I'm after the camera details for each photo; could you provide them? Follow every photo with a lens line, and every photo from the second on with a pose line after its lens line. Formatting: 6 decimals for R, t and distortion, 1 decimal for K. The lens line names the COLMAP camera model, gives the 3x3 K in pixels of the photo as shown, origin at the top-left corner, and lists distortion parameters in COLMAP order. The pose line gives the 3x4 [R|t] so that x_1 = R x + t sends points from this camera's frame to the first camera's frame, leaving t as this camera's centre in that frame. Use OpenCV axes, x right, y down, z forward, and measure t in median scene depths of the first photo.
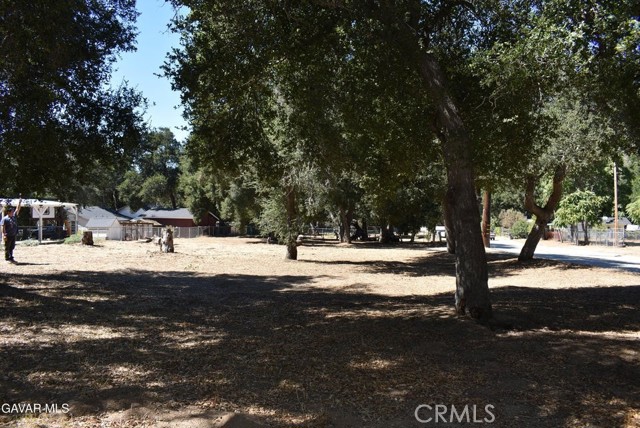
lens RADIAL K [[490.2, 0, 319.7], [0, 490.2, 211.8], [0, 0, 1]] dist [-0.114362, -0.000327]
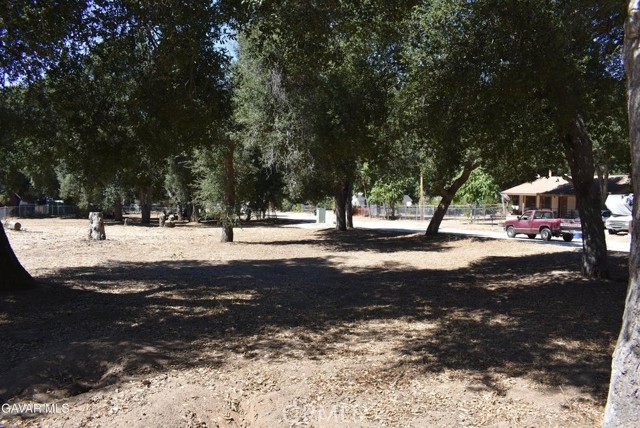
lens RADIAL K [[490.2, 0, 319.3], [0, 490.2, 213.6], [0, 0, 1]] dist [-0.114362, -0.000327]
pose [[0.893818, -0.016876, 0.448112, -0.330685], [-0.006411, 0.998709, 0.050399, -0.008553], [-0.448383, -0.047920, 0.892556, 0.056425]]
